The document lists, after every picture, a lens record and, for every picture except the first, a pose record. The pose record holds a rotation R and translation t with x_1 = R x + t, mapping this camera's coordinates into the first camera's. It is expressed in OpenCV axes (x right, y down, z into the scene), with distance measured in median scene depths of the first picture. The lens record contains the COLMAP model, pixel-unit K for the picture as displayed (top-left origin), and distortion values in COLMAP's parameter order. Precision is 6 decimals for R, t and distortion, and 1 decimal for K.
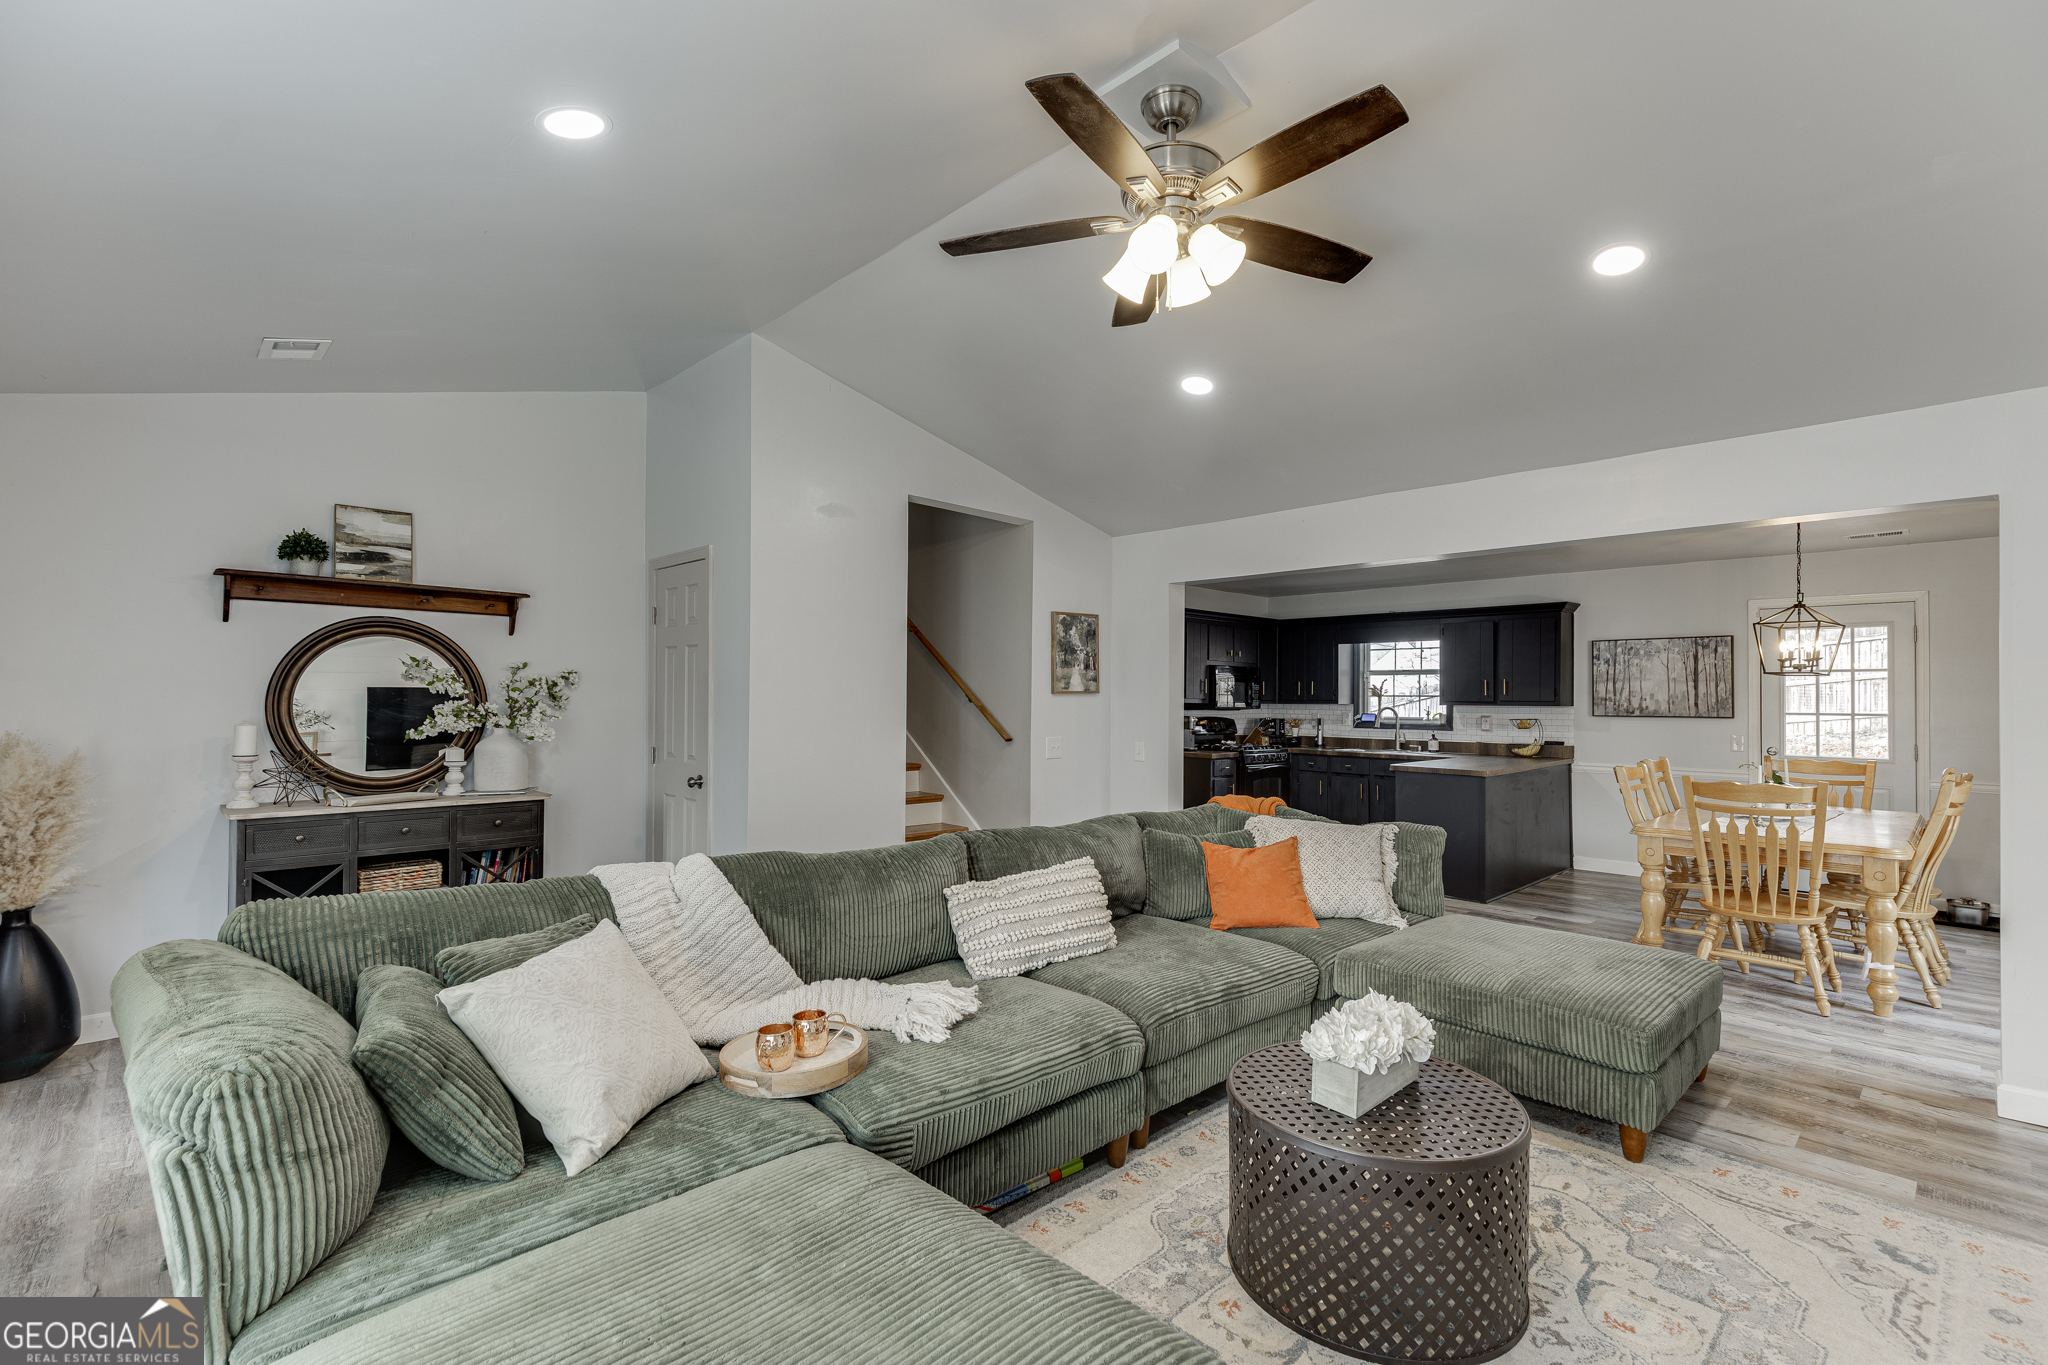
lens RADIAL K [[914.3, 0, 1040.6], [0, 914.3, 687.5], [0, 0, 1]] dist [0.000537, -0.000607]
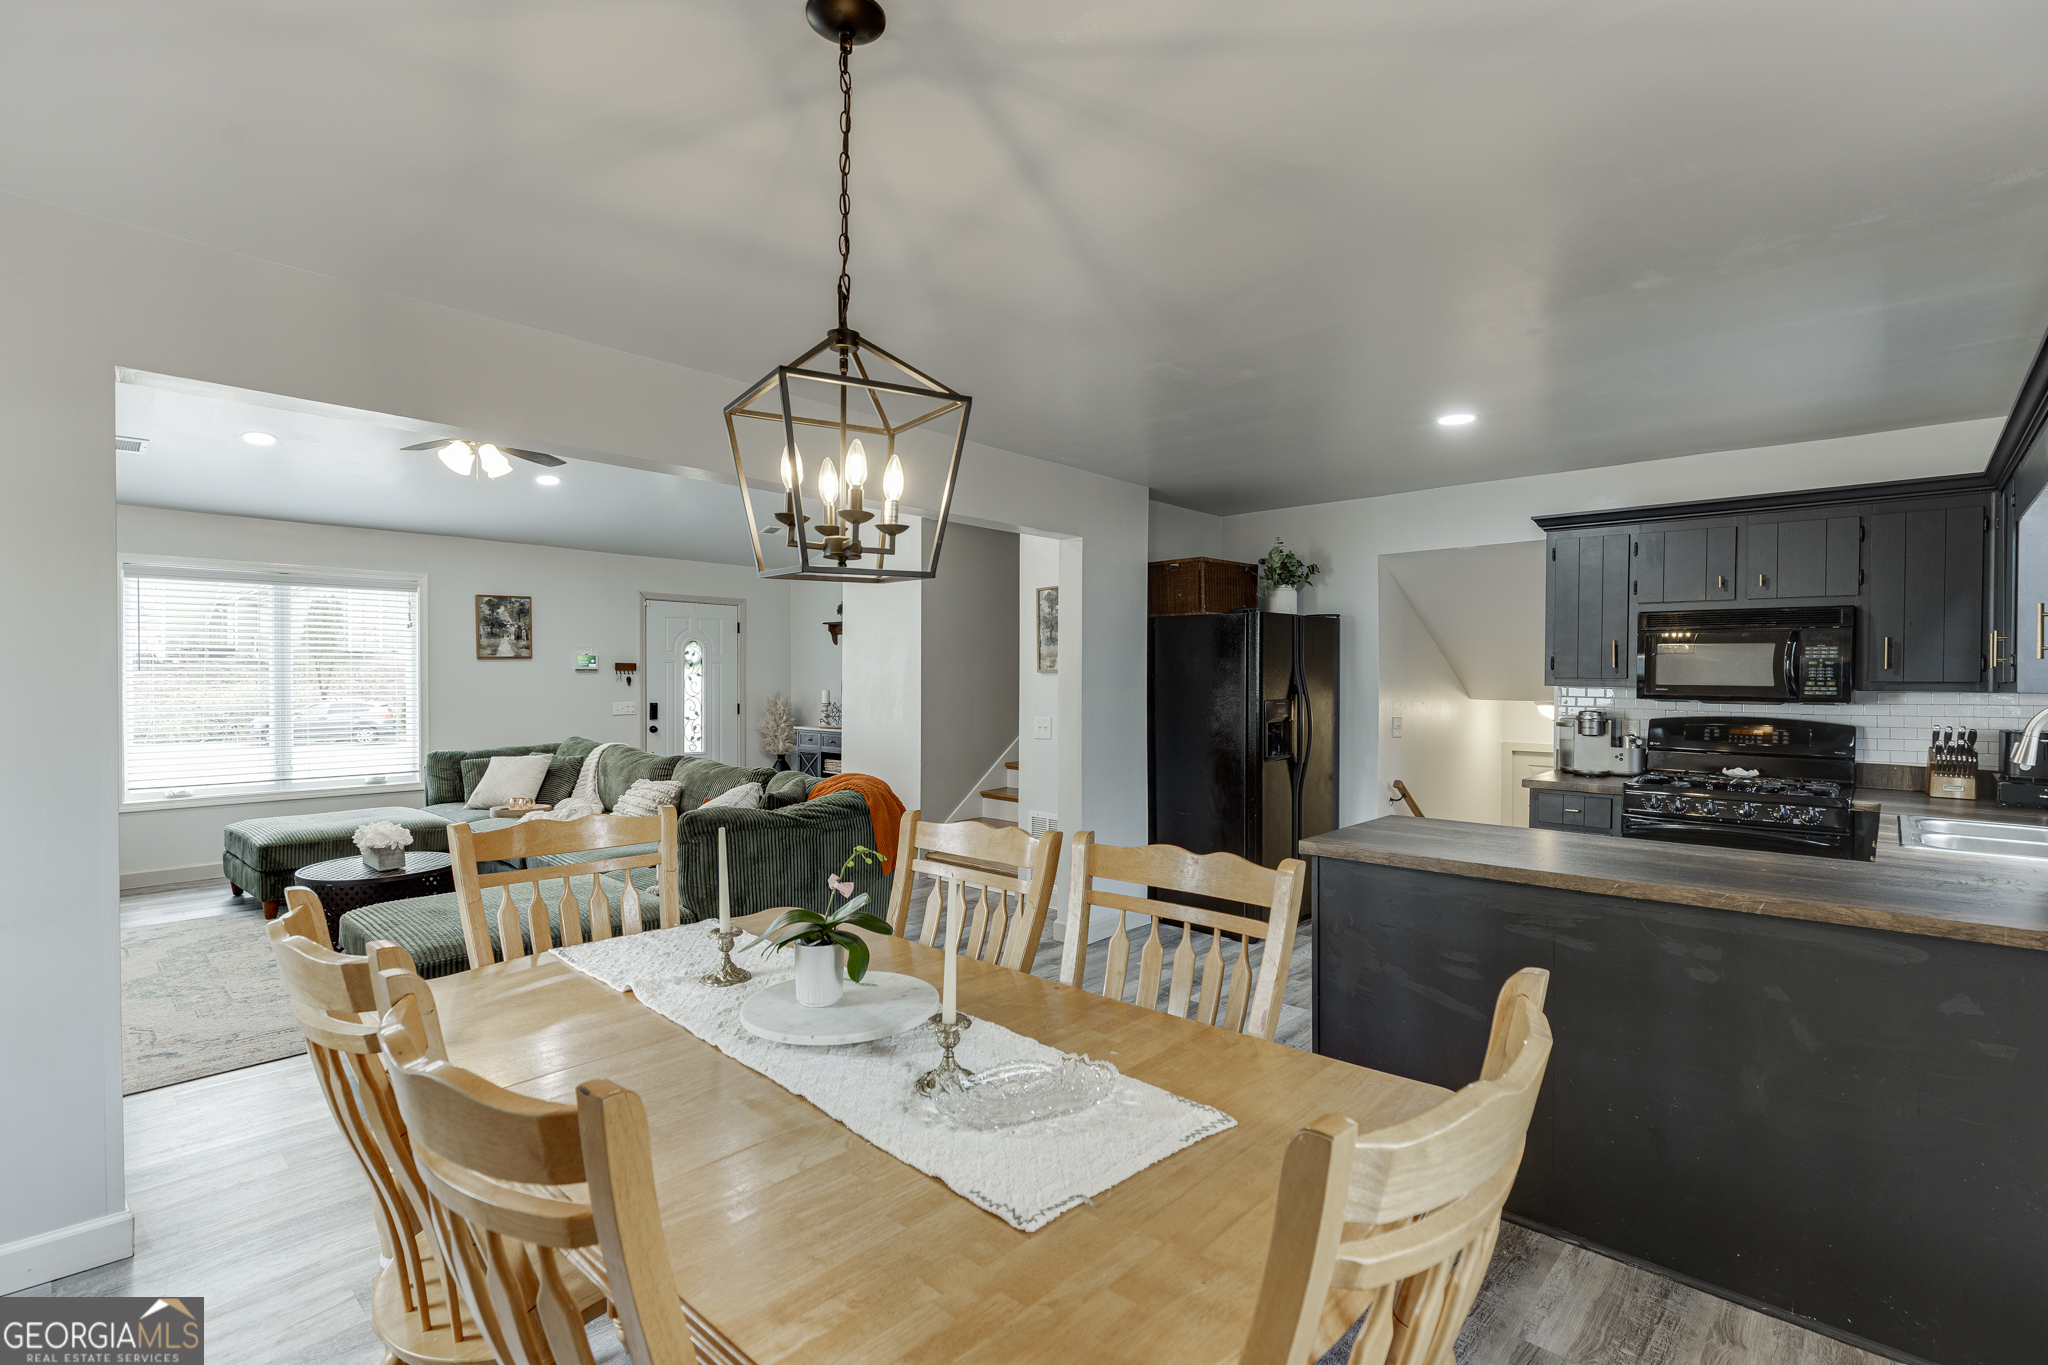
lens RADIAL K [[950.1, 0, 1037.1], [0, 950.1, 687.7], [0, 0, 1]] dist [-0.002903, -0.000118]
pose [[0.052434, 0.005003, -0.998612, 0.858924], [0.010710, 0.999927, 0.005572, 0.015124], [0.998567, -0.010987, 0.052377, 0.791047]]
